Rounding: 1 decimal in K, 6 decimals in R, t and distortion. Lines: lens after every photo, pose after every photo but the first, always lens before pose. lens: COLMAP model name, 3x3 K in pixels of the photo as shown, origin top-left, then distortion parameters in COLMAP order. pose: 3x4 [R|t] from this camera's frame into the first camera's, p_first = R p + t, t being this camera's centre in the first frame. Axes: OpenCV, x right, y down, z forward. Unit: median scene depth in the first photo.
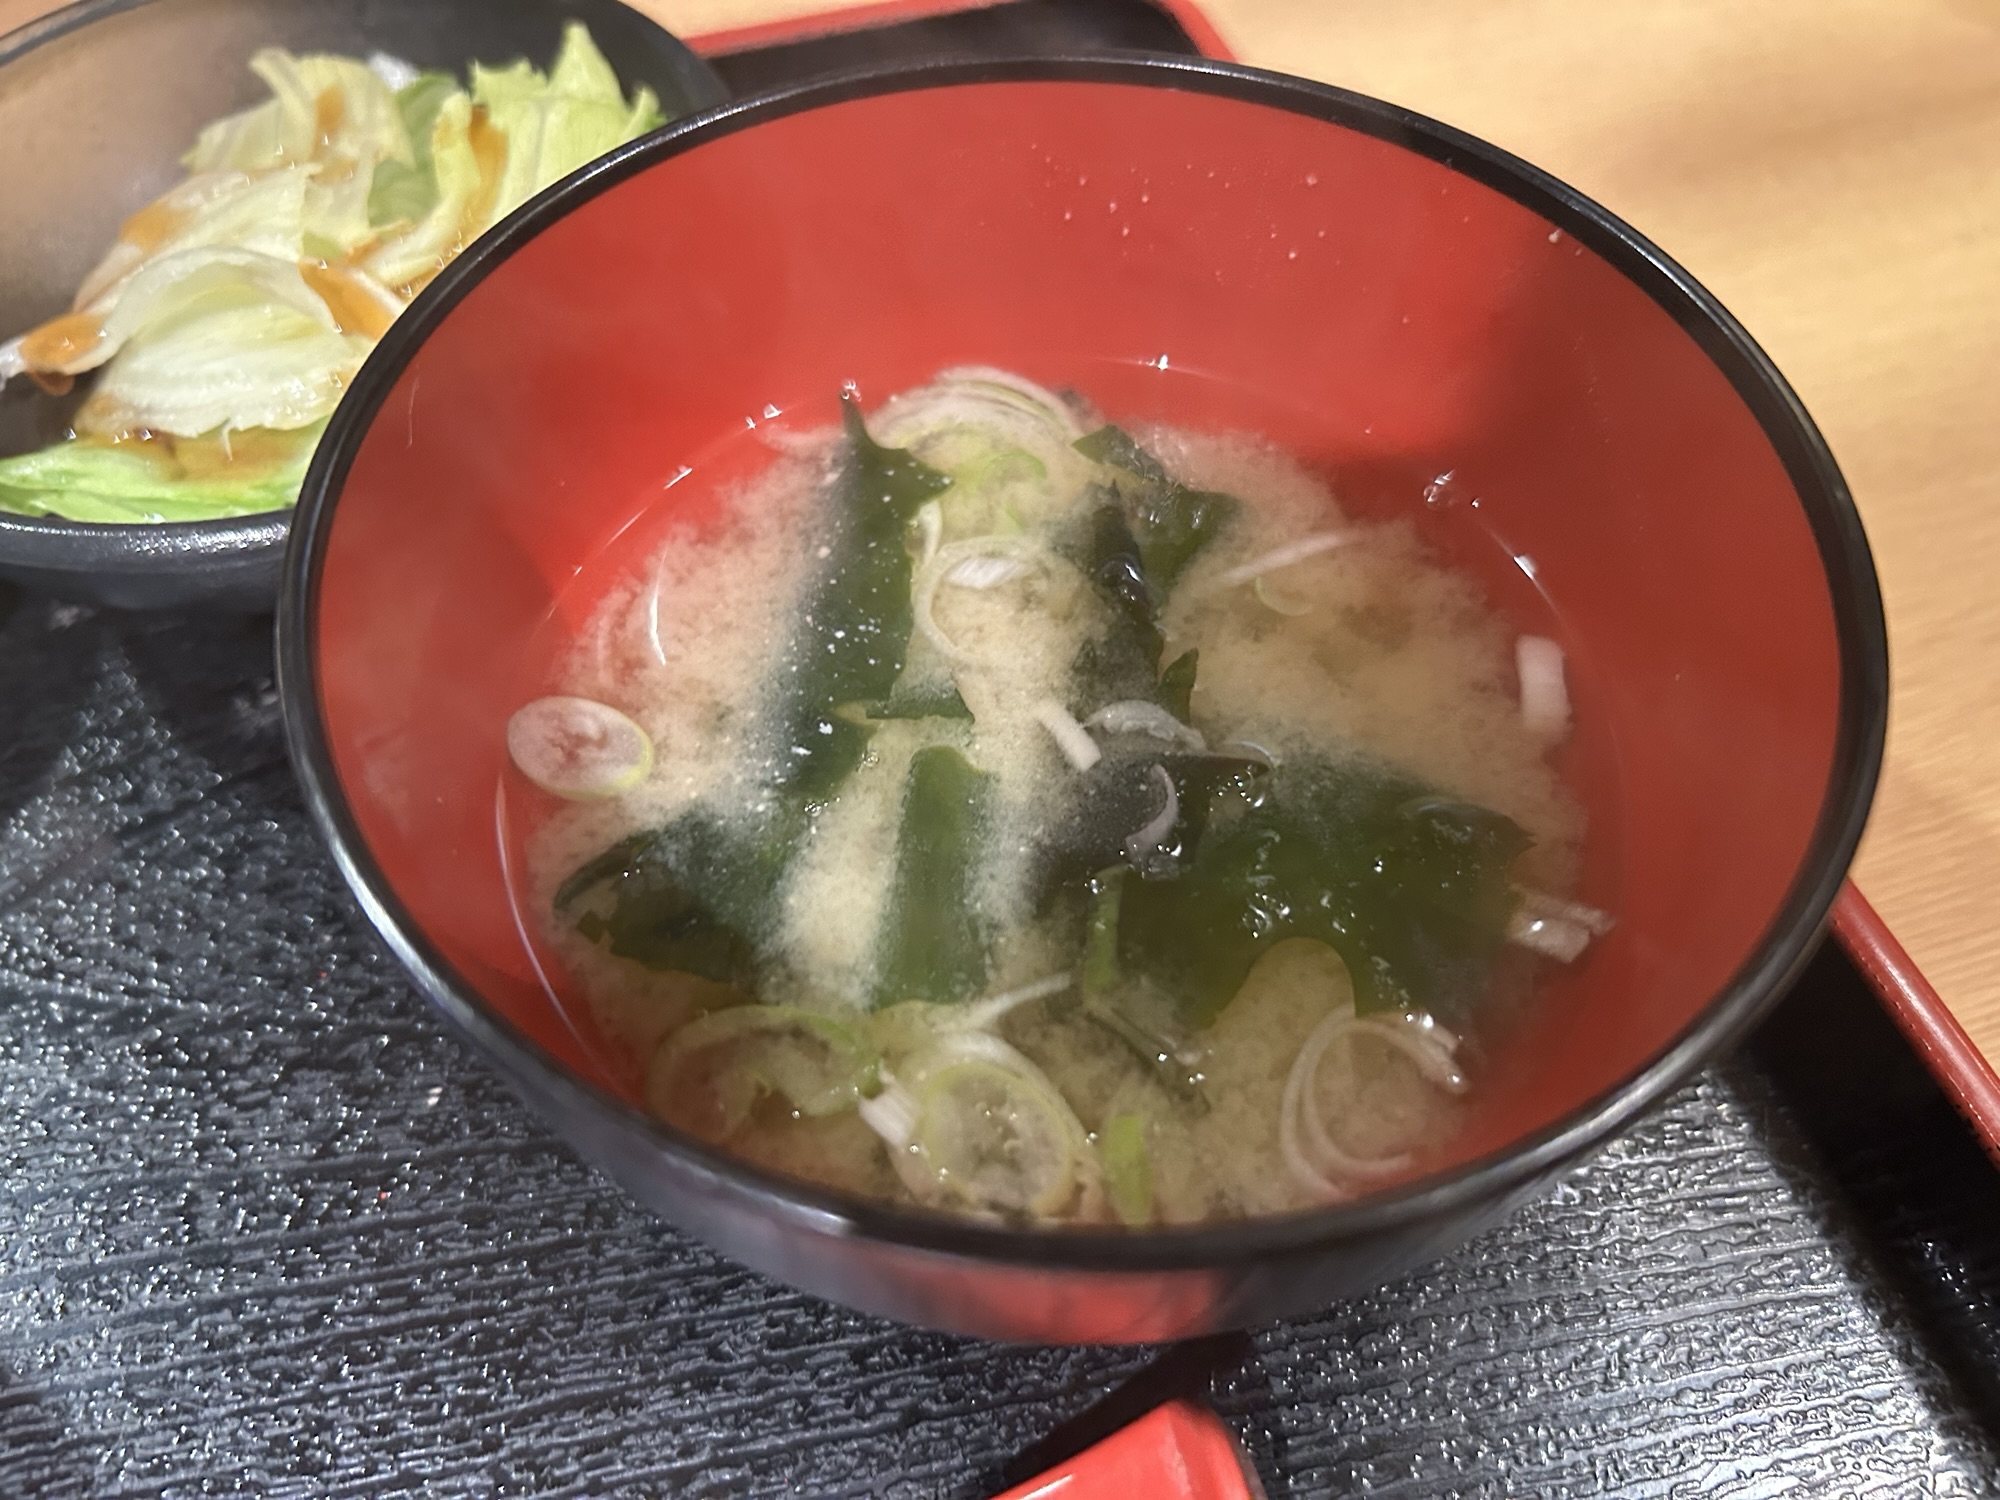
lens RADIAL K [[1634.9, 0, 1000.0], [0, 1634.9, 750.0], [0, 0, 1]] dist [-0.013508, -0.005077]
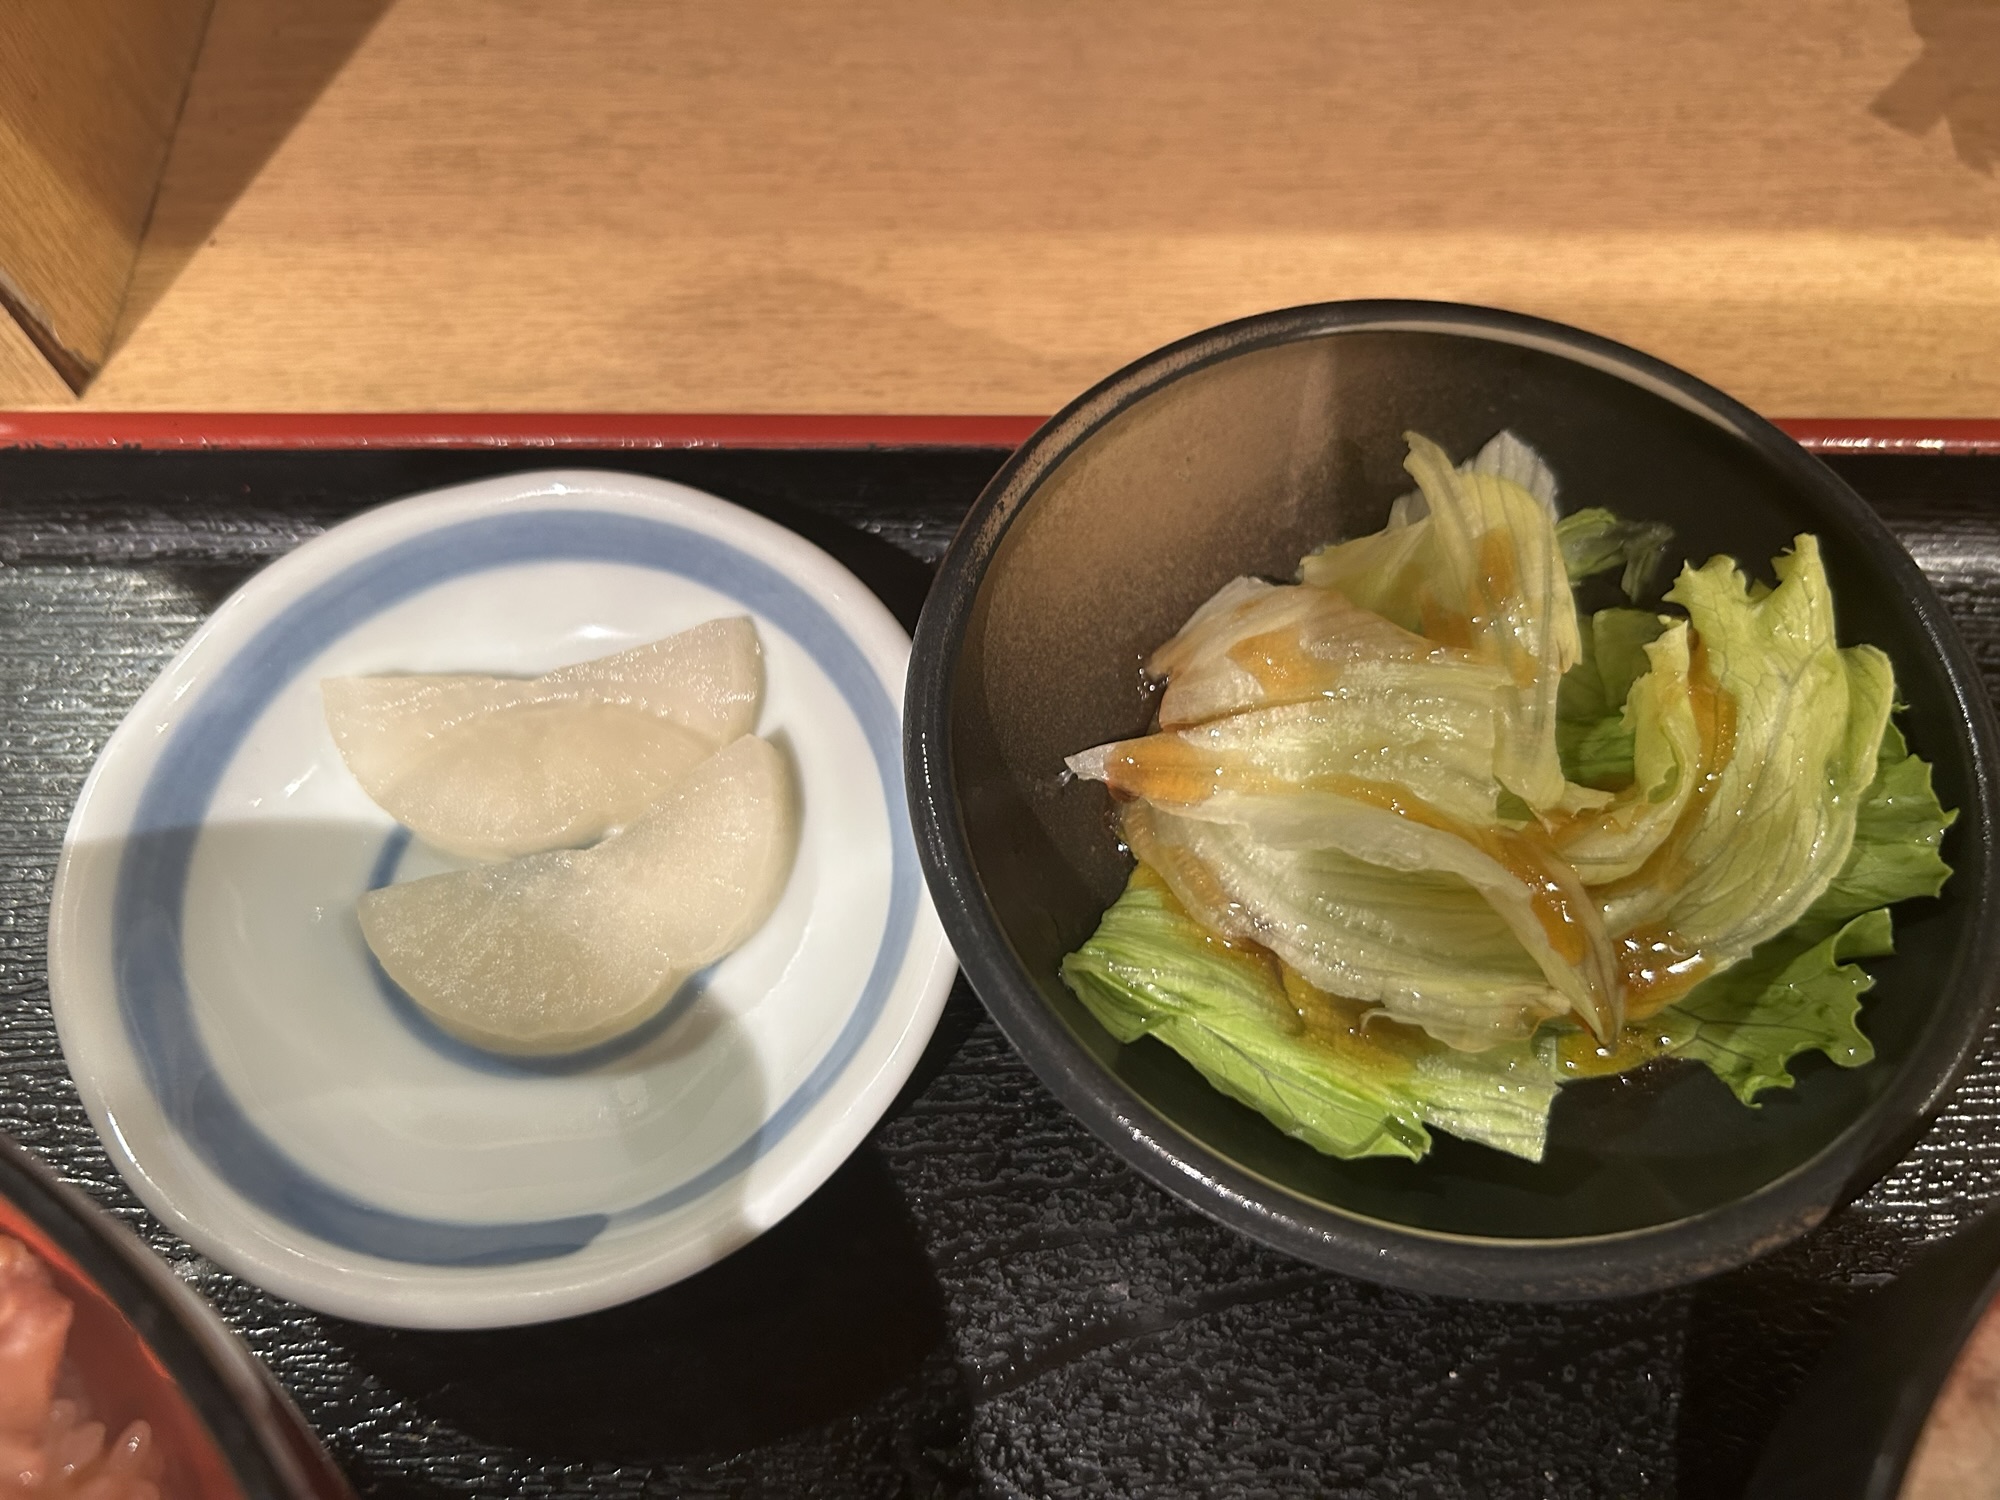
lens RADIAL K [[1634.9, 0, 1000.0], [0, 1634.9, 750.0], [0, 0, 1]] dist [-0.013508, -0.005077]
pose [[0.944231, 0.286357, -0.162565, -0.552642], [-0.260976, 0.951851, 0.160843, -0.414821], [0.200796, -0.109447, 0.973500, 0.098299]]
